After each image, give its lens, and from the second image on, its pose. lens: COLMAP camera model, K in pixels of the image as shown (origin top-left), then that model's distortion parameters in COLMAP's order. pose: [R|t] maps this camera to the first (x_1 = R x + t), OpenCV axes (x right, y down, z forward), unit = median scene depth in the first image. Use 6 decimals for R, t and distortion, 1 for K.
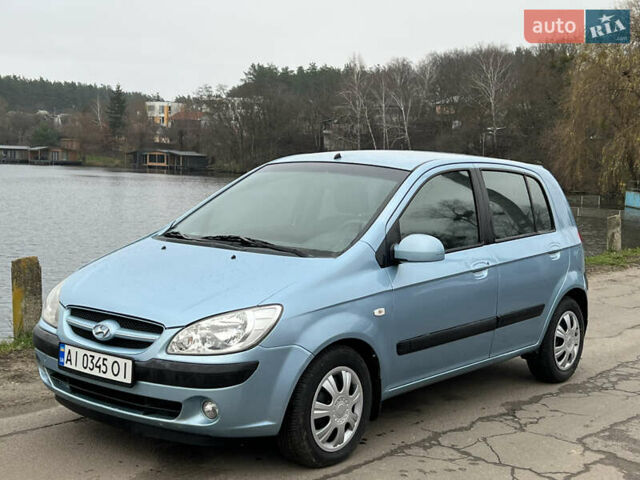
lens RADIAL K [[946.1, 0, 321.1], [0, 946.1, 235.8], [0, 0, 1]] dist [0.084047, 0.000000]
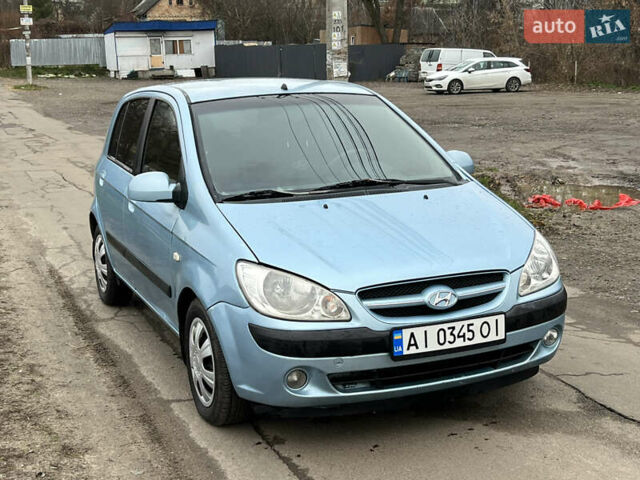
lens RADIAL K [[946.1, 0, 320.5], [0, 946.1, 238.4], [0, 0, 1]] dist [0.084047, 0.000000]
pose [[0.473784, -0.206178, 0.856166, -0.922458], [0.125468, 0.978093, 0.166109, -0.103263], [-0.871658, 0.028721, 0.489273, 0.601153]]
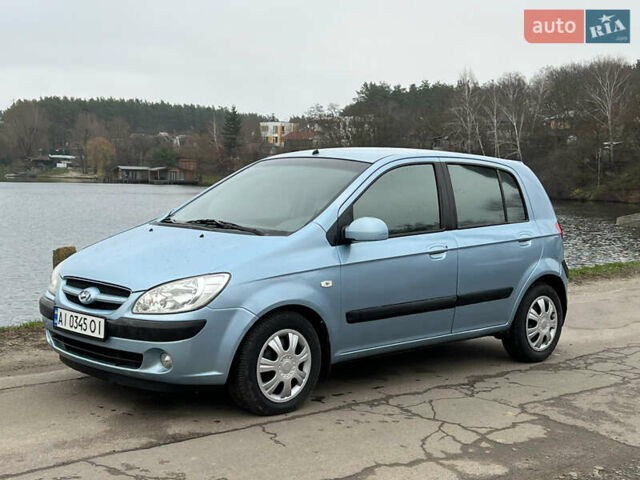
lens RADIAL K [[946.1, 0, 318.7], [0, 946.1, 239.6], [0, 0, 1]] dist [0.084047, 0.000000]
pose [[0.992619, 0.000065, -0.121273, 0.182244], [-0.001893, 0.999886, -0.014956, 0.042426], [0.121259, 0.015075, 0.992506, -0.129118]]
